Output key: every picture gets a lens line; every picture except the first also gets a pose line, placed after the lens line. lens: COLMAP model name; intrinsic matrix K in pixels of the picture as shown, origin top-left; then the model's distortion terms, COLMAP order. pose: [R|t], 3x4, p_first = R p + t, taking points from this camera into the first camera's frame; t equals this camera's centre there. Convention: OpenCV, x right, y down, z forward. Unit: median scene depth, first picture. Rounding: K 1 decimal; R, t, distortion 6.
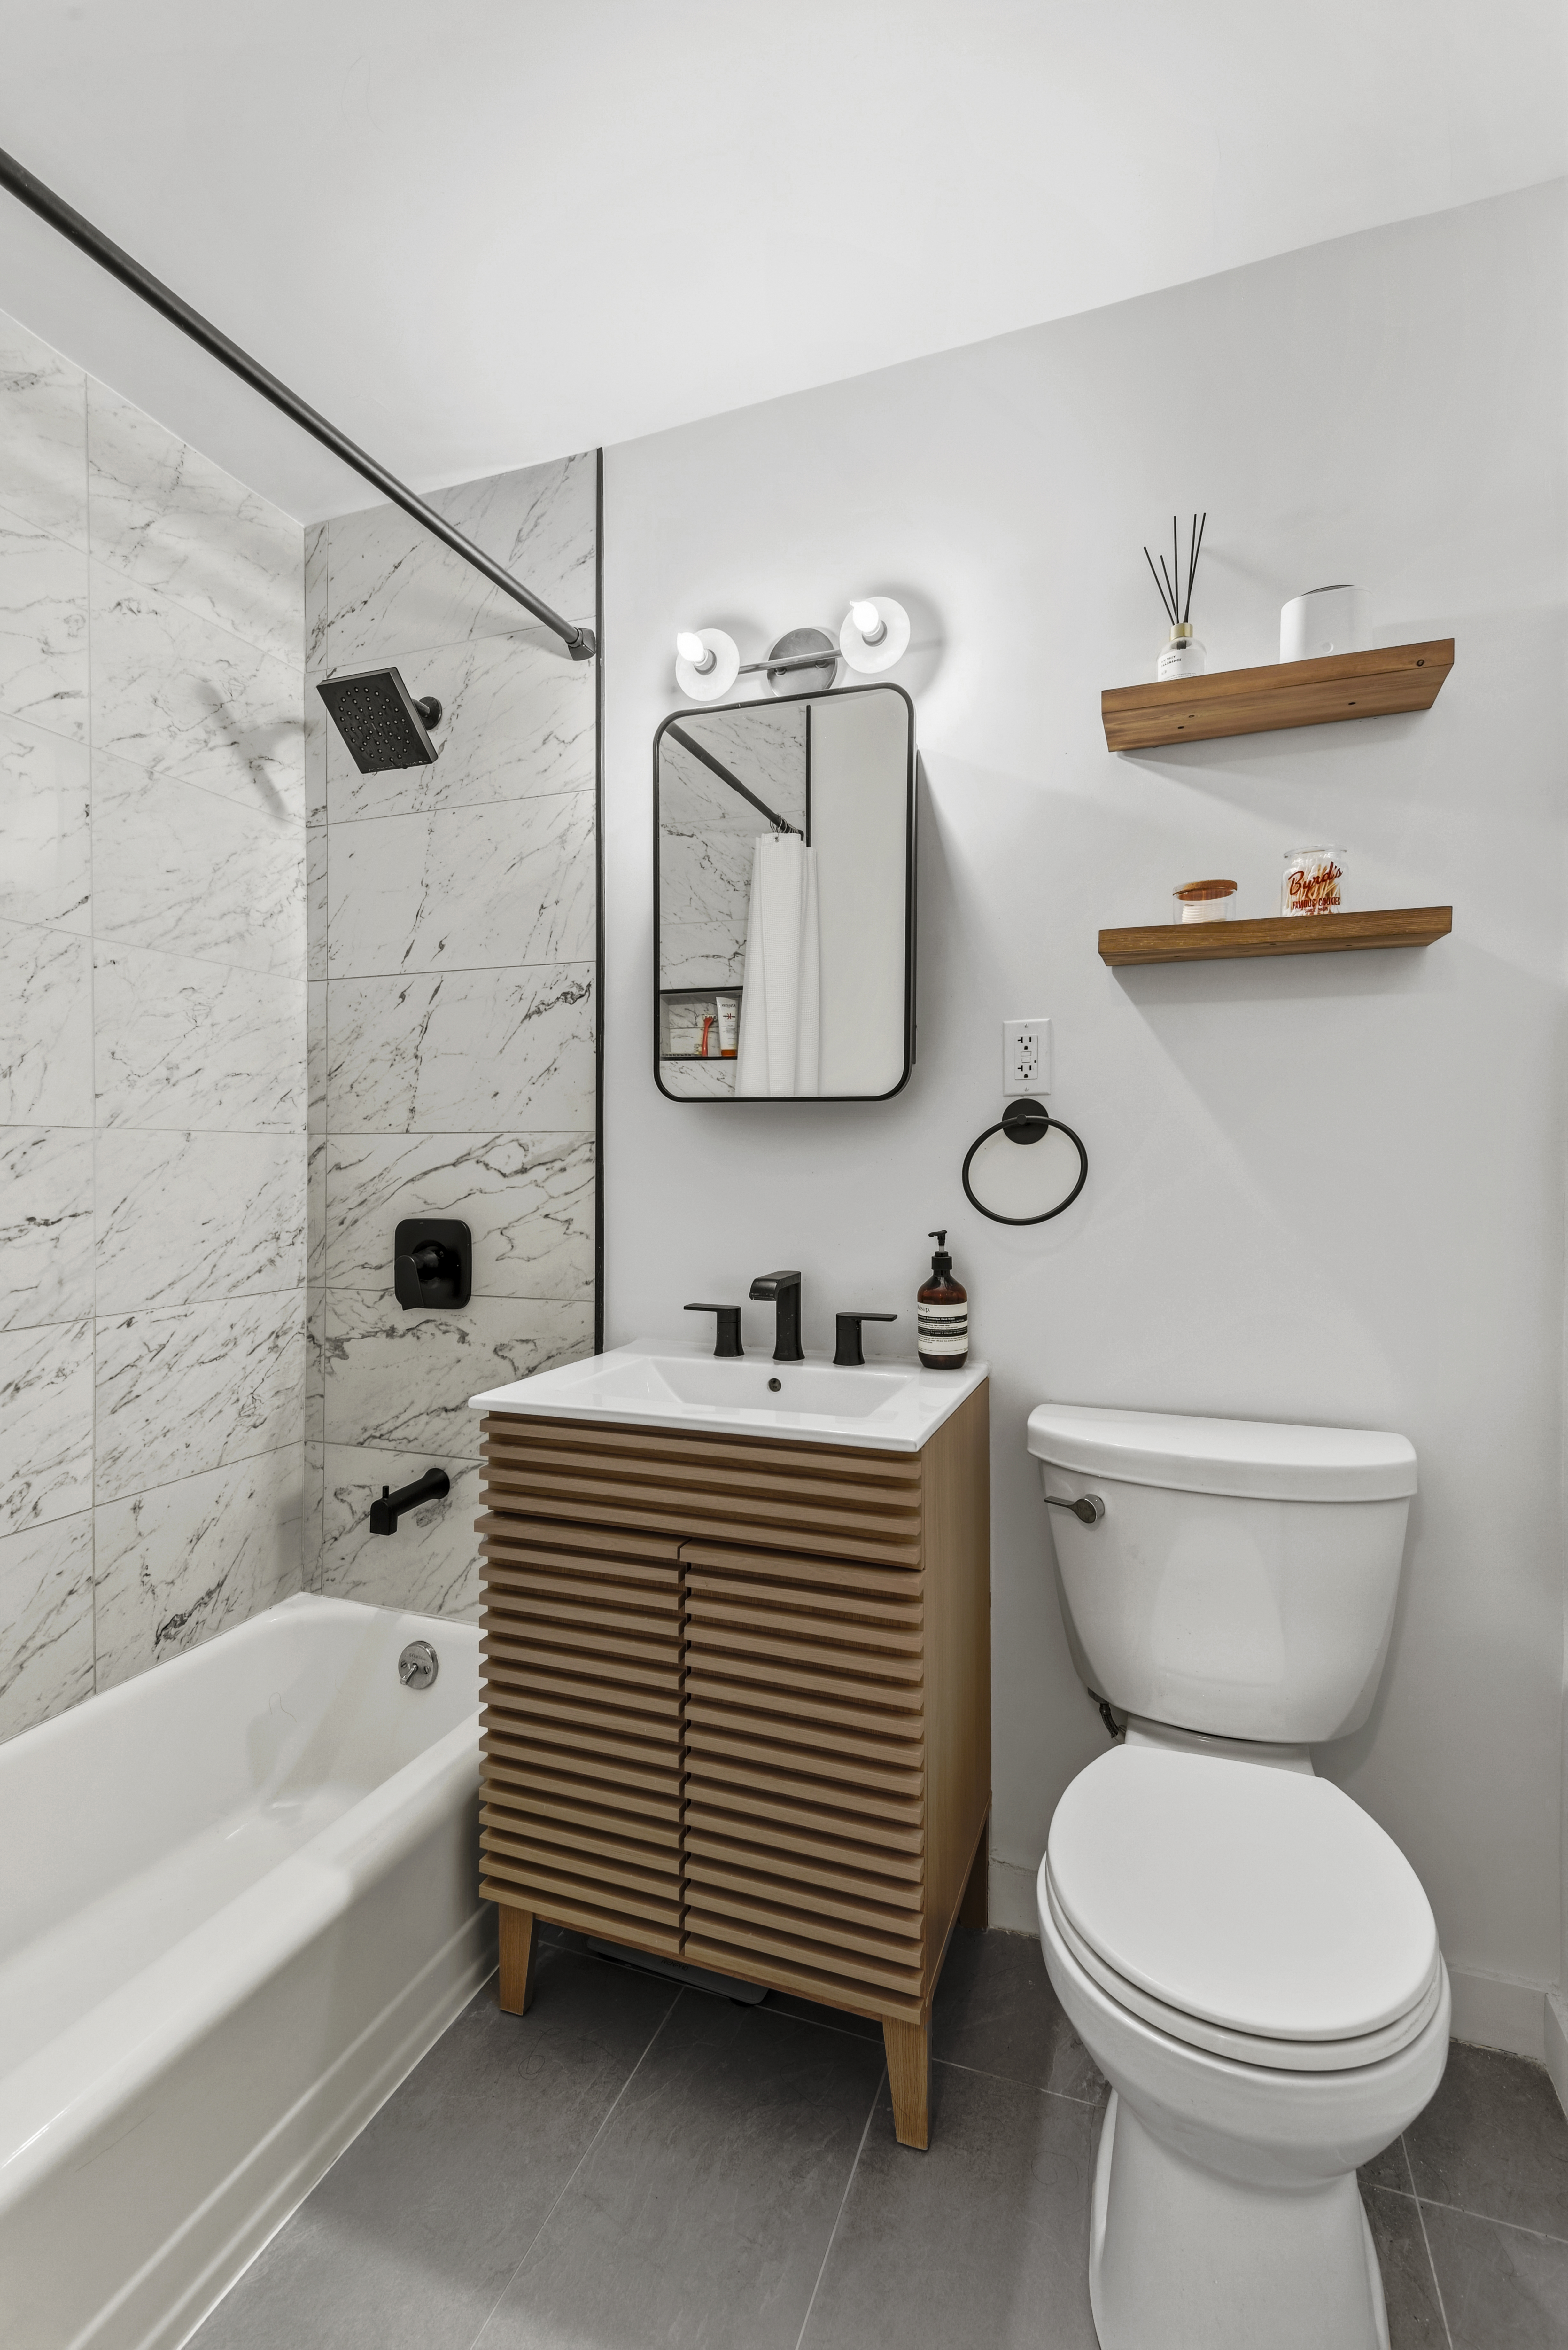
lens RADIAL K [[1041.0, 0, 785.3], [0, 1041.0, 1167.9], [0, 0, 1]] dist [0.007953, -0.007235]
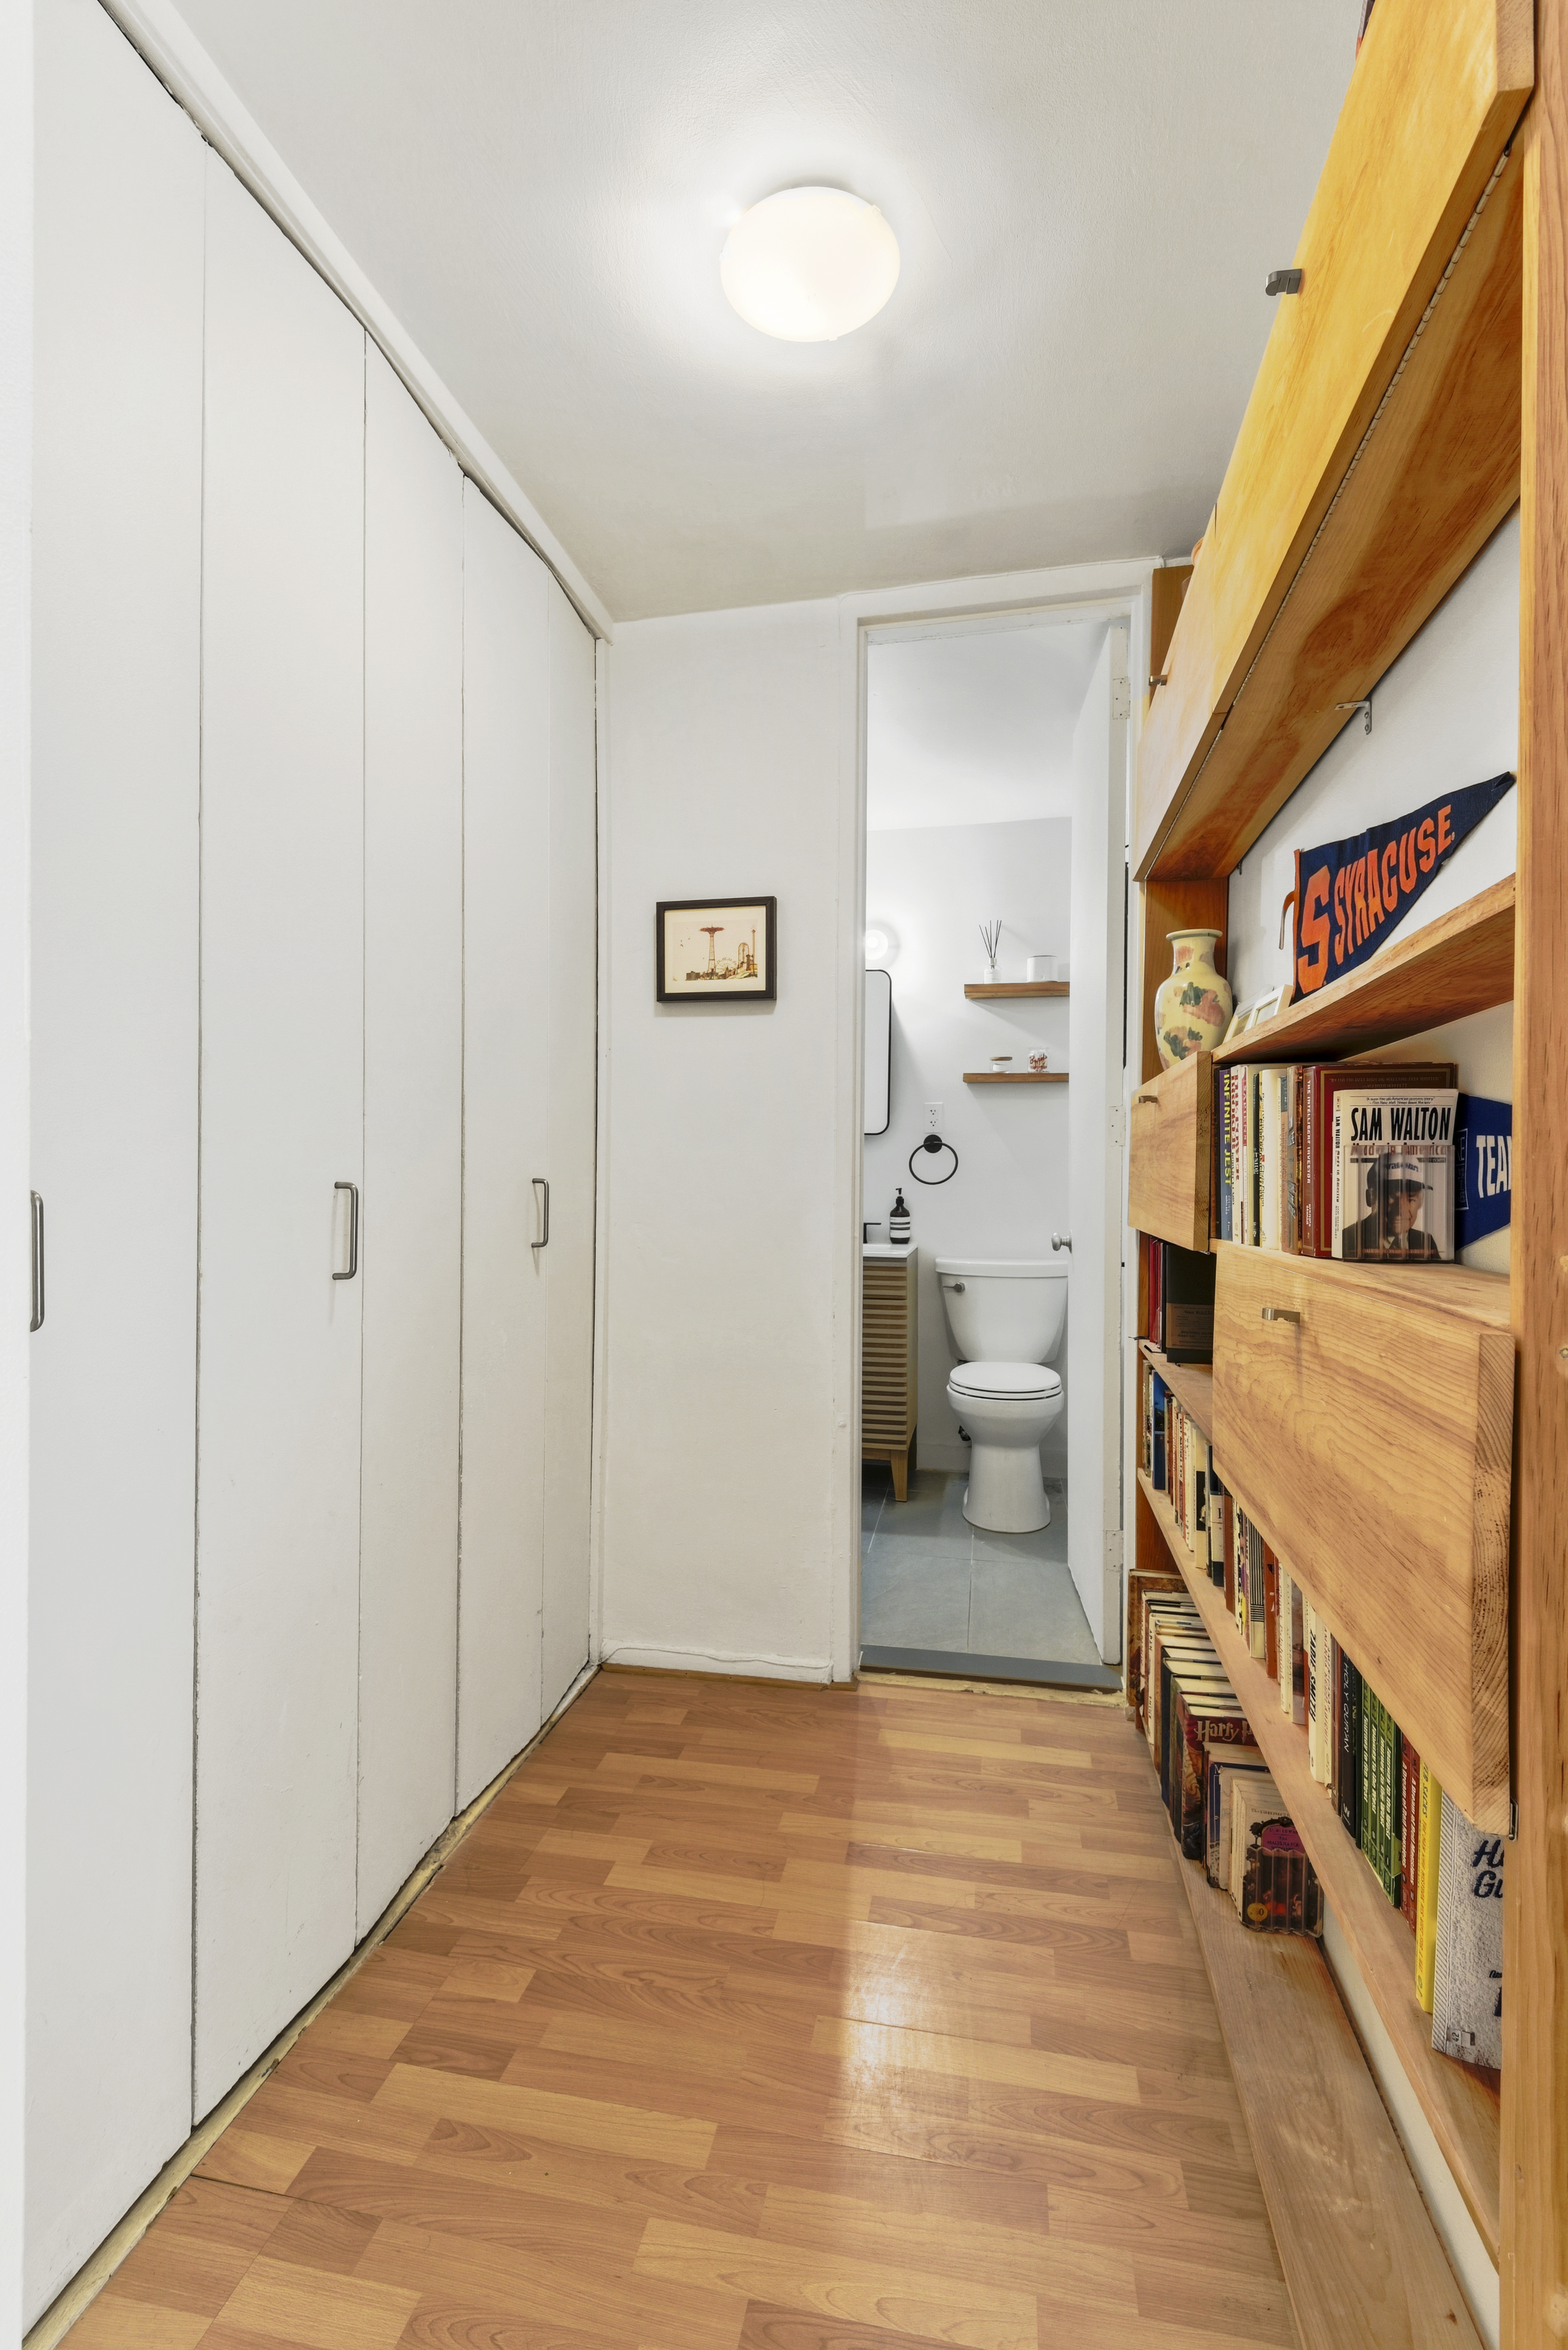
lens RADIAL K [[1041.0, 0, 787.4], [0, 1041.0, 1178.3], [0, 0, 1]] dist [0.007953, -0.007235]
pose [[0.986481, 0.003841, 0.163829, -0.532641], [-0.003911, 0.999992, 0.000104, 0.040134], [-0.163827, -0.000743, 0.986489, -1.432602]]
